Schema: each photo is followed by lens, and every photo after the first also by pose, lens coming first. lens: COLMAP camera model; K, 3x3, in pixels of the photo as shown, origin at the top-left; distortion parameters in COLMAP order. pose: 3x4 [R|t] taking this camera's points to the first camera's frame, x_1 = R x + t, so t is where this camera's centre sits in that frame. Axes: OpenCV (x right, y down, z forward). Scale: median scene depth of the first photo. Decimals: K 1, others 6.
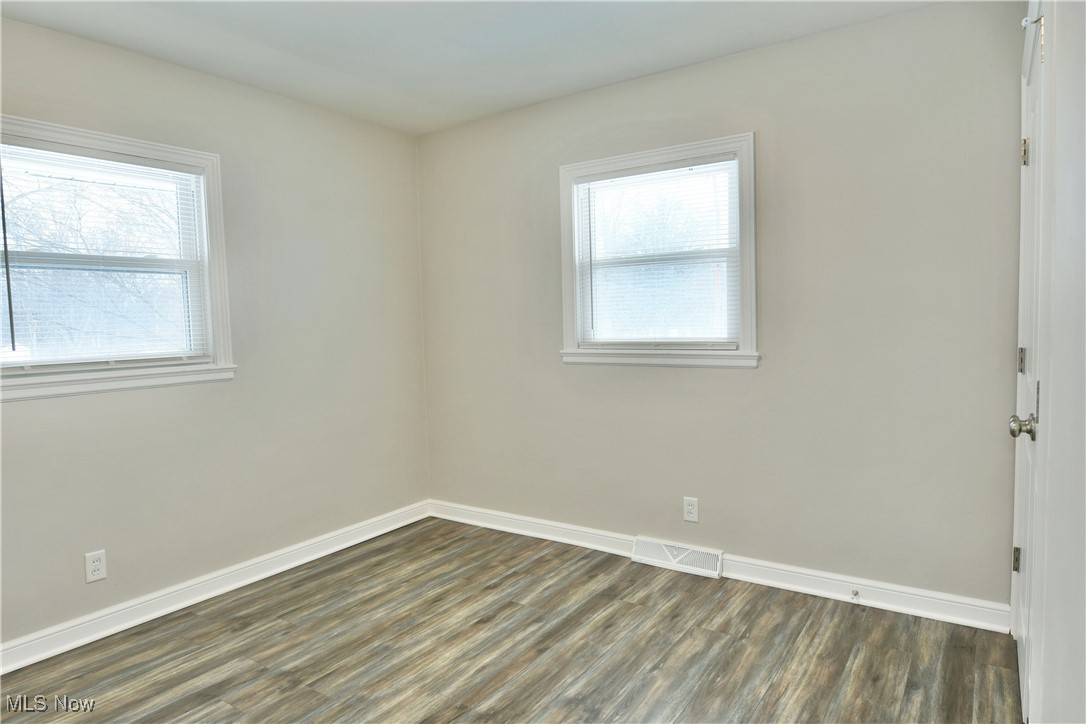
lens RADIAL K [[658.7, 0, 543.0], [0, 658.7, 362.0], [0, 0, 1]] dist [-0.020317, 0.000352]
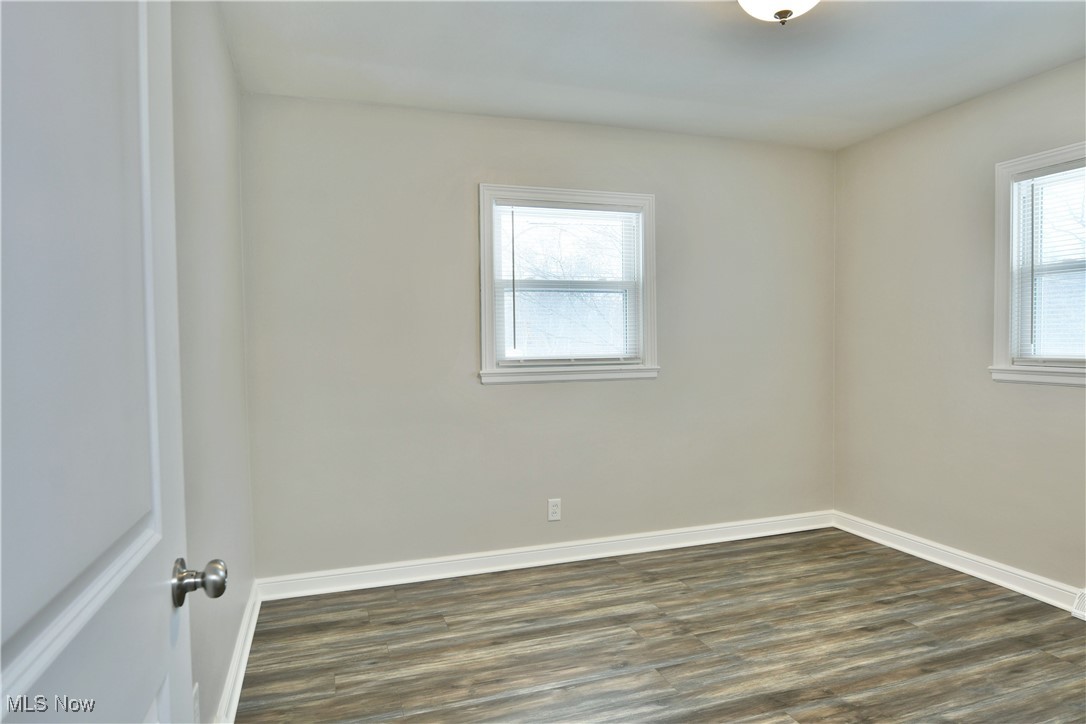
lens RADIAL K [[658.7, 0, 543.0], [0, 658.7, 362.0], [0, 0, 1]] dist [-0.020317, 0.000352]
pose [[0.803287, 0.036009, -0.594503, 0.089725], [-0.047981, 0.998839, -0.004331, 0.013002], [0.593657, 0.032004, 0.804082, -0.115467]]
